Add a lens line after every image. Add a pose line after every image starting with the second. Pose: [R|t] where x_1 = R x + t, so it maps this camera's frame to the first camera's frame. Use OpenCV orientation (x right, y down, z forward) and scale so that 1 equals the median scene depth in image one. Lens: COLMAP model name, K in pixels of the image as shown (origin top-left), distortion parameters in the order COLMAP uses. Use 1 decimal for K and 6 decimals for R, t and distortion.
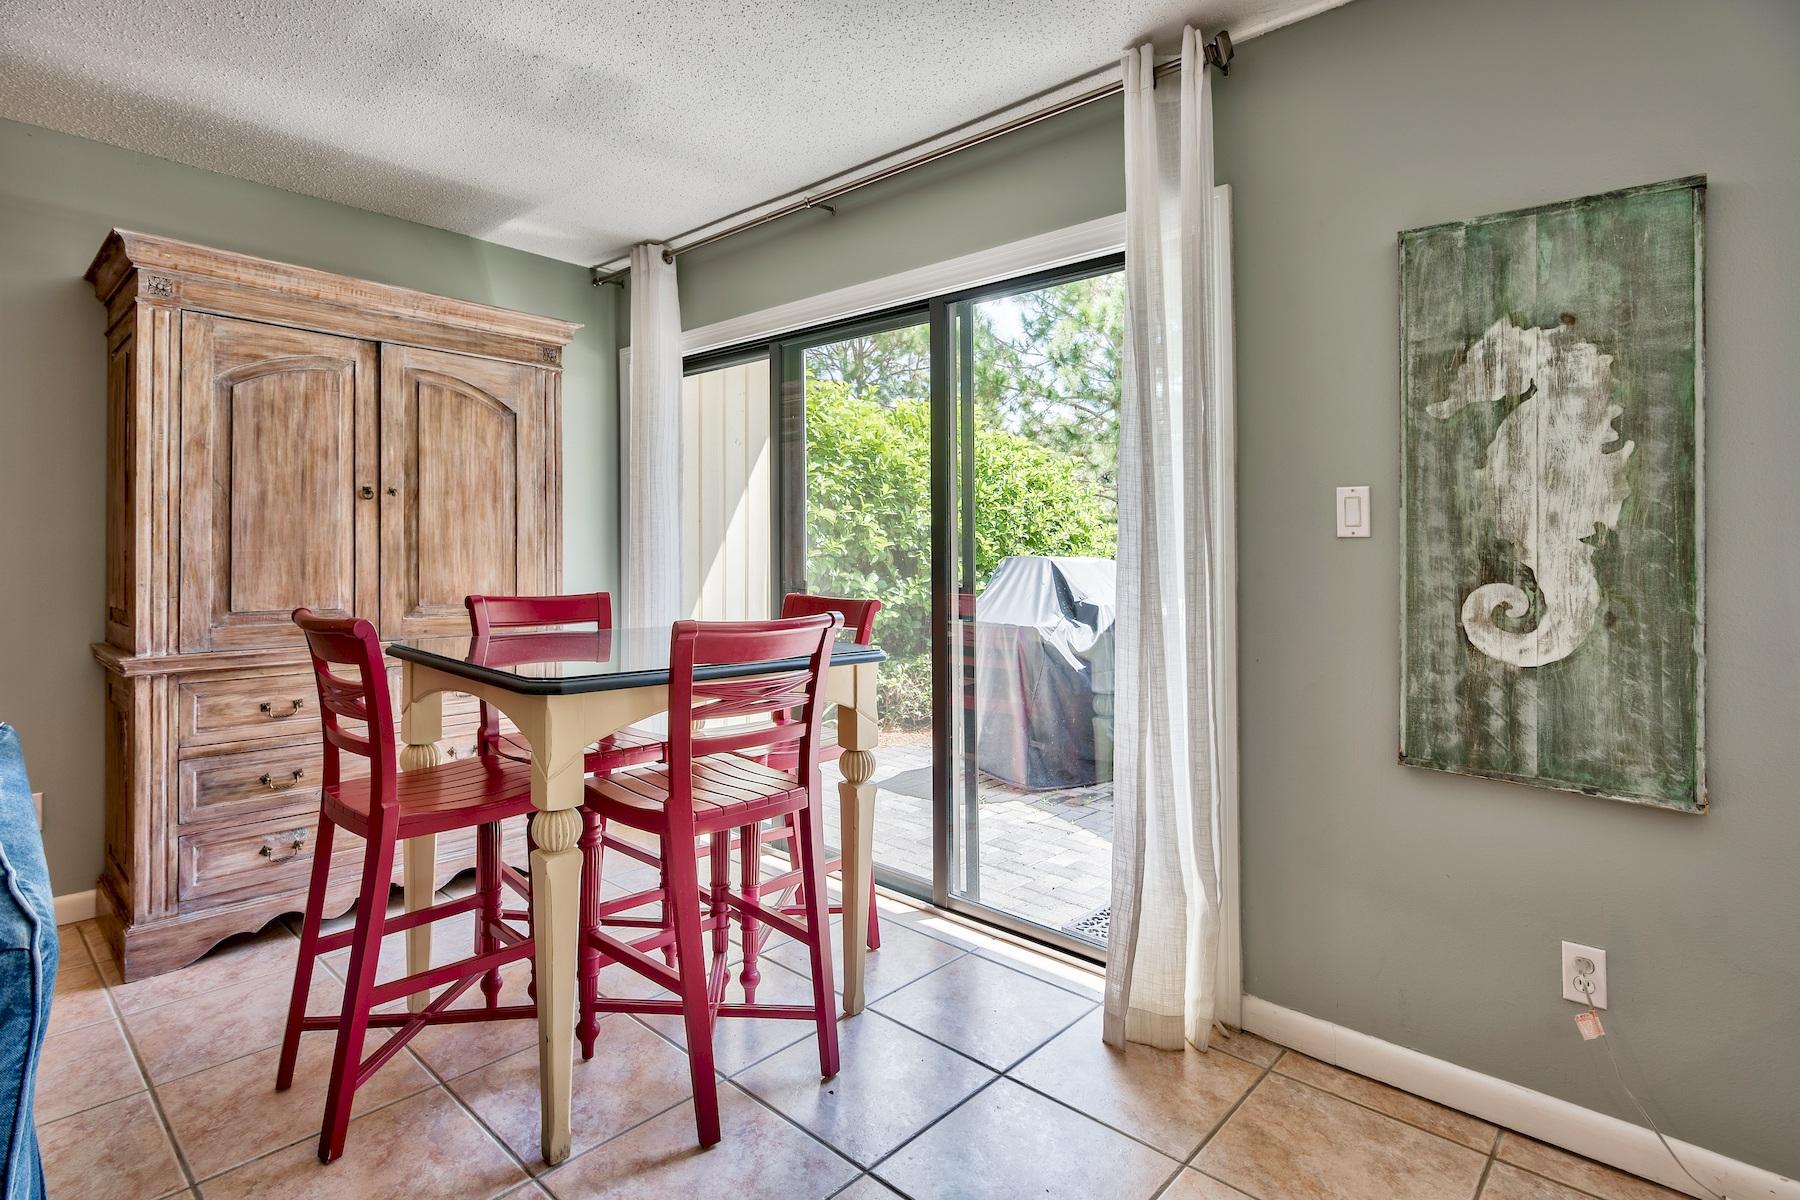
lens RADIAL K [[881.6, 0, 940.8], [0, 881.6, 528.6], [0, 0, 1]] dist [-0.009154, 0.000357]
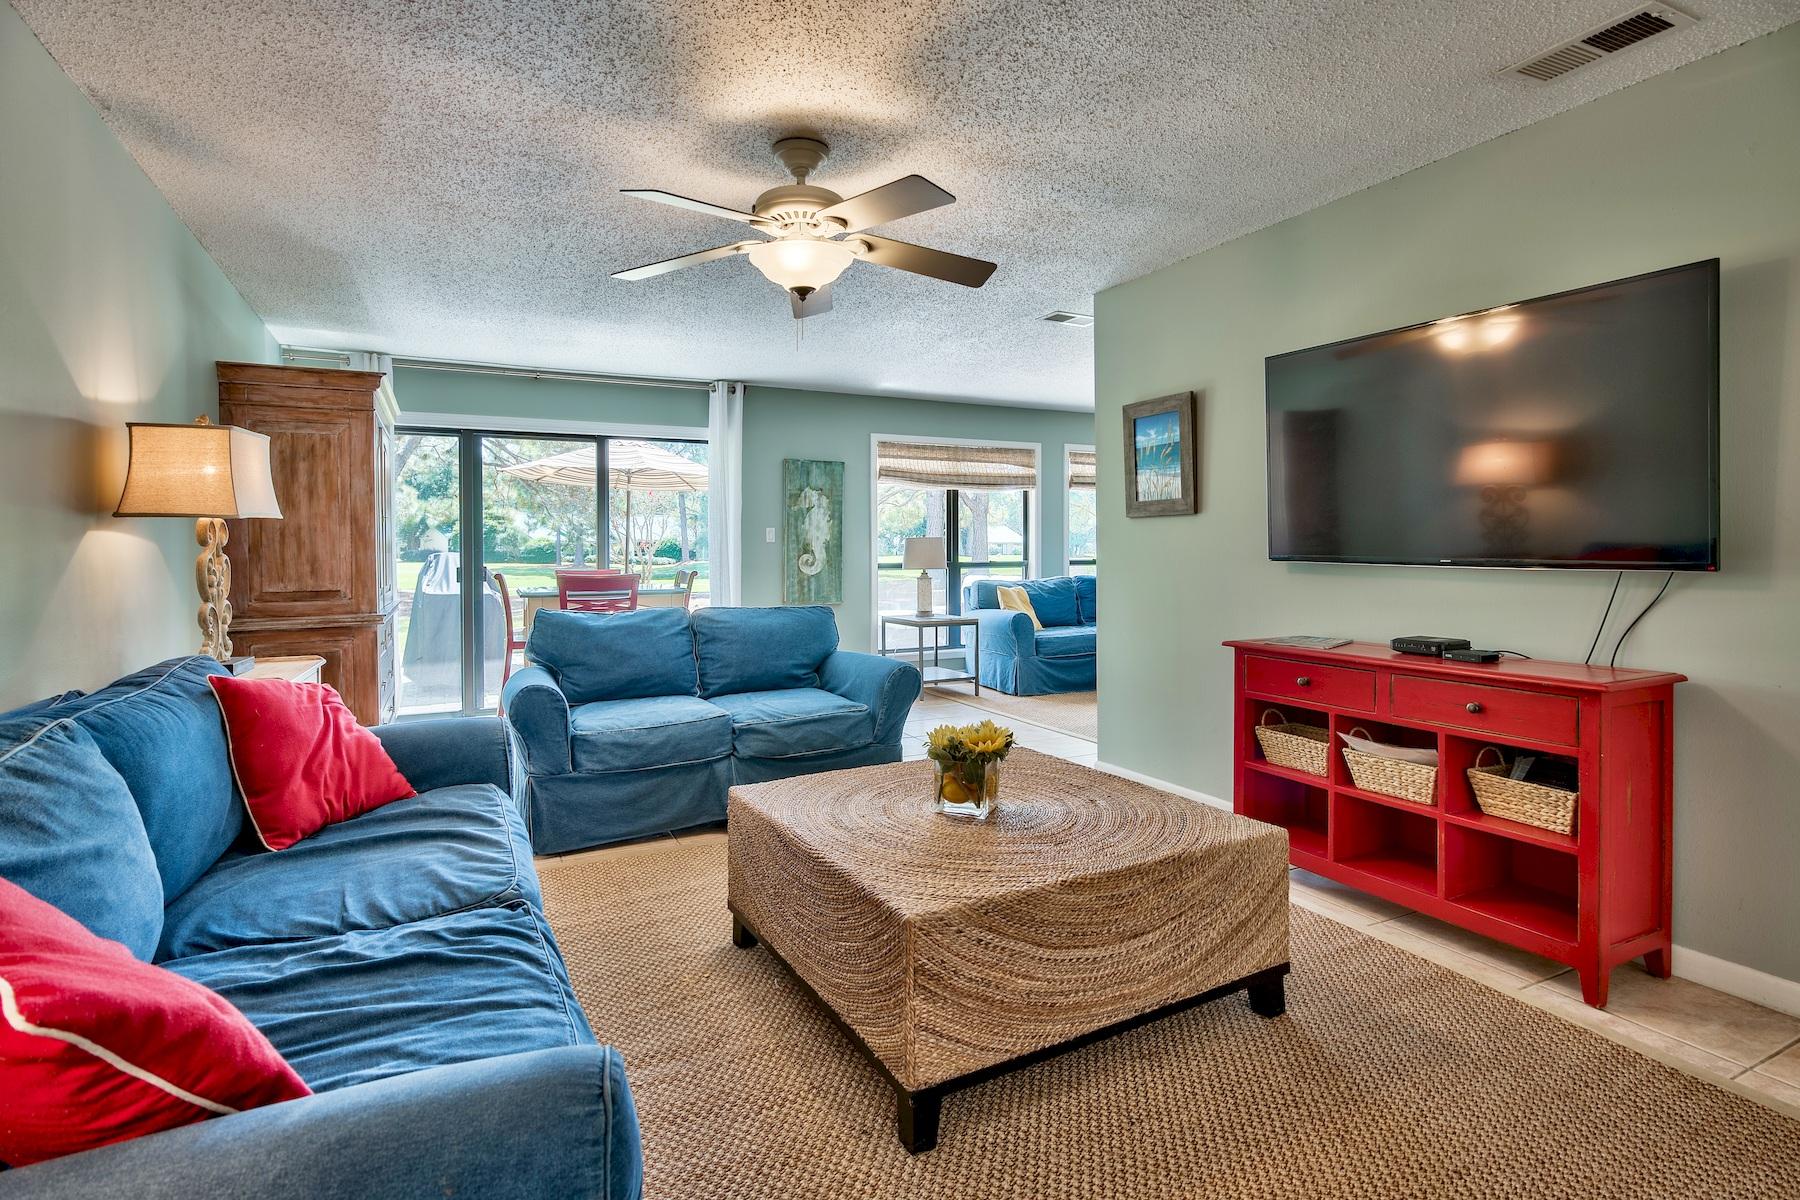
lens RADIAL K [[881.6, 0, 871.0], [0, 881.6, 560.9], [0, 0, 1]] dist [-0.009154, 0.000357]
pose [[0.397747, -0.022685, 0.917215, -2.130418], [-0.009203, 0.999545, 0.028712, -0.017840], [-0.917449, -0.019861, 0.397357, -0.616236]]
